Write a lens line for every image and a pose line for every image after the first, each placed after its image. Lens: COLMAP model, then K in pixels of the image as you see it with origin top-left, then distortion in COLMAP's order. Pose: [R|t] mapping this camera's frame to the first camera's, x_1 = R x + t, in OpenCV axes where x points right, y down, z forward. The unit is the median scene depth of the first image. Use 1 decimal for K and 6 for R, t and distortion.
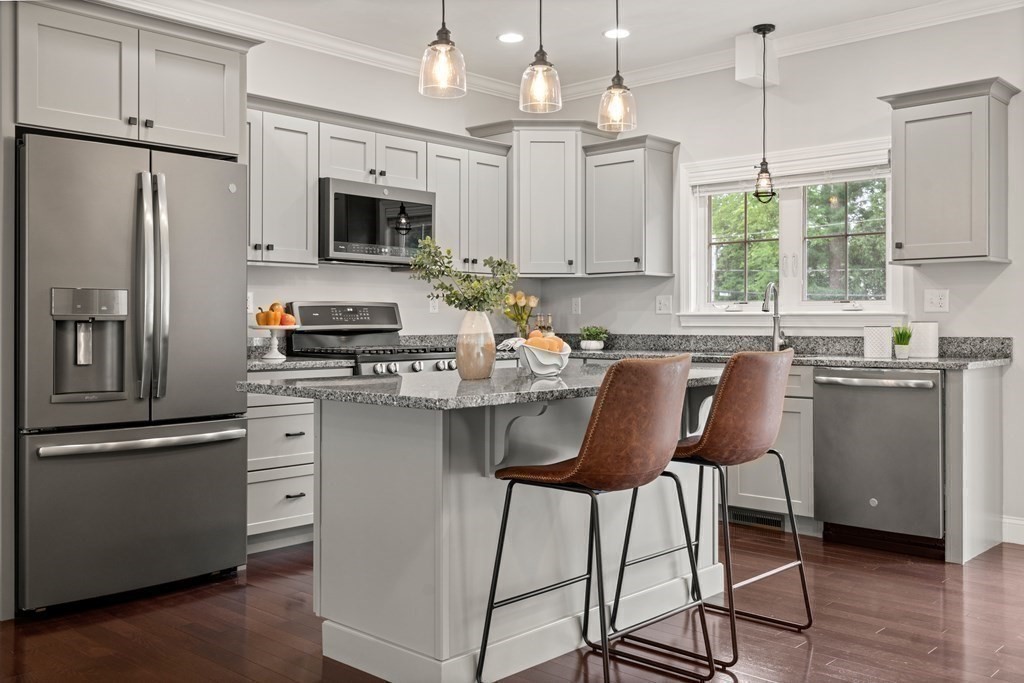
lens RADIAL K [[950.2, 0, 513.3], [0, 950.2, 336.8], [0, 0, 1]] dist [-0.005807, 0.000000]
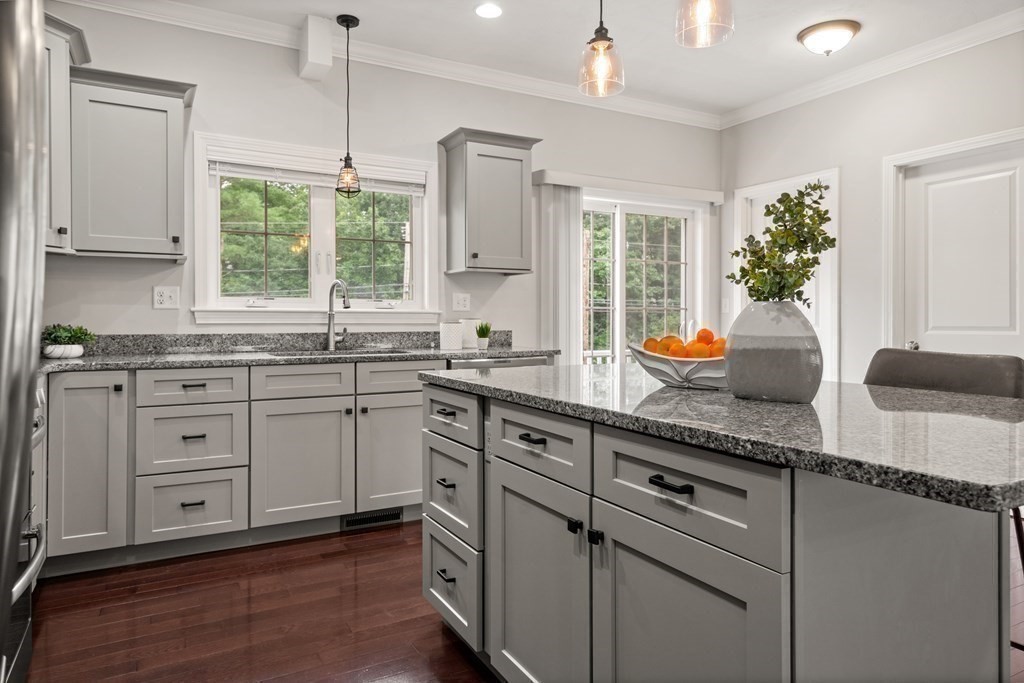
lens RADIAL K [[651.8, 0, 517.3], [0, 651.8, 321.5], [0, 0, 1]] dist [0.009108, 0.001852]
pose [[0.309375, -0.002809, 0.950936, -0.313174], [0.014559, 0.999892, -0.001783, -0.008698], [-0.950829, 0.014396, 0.309383, 0.599503]]
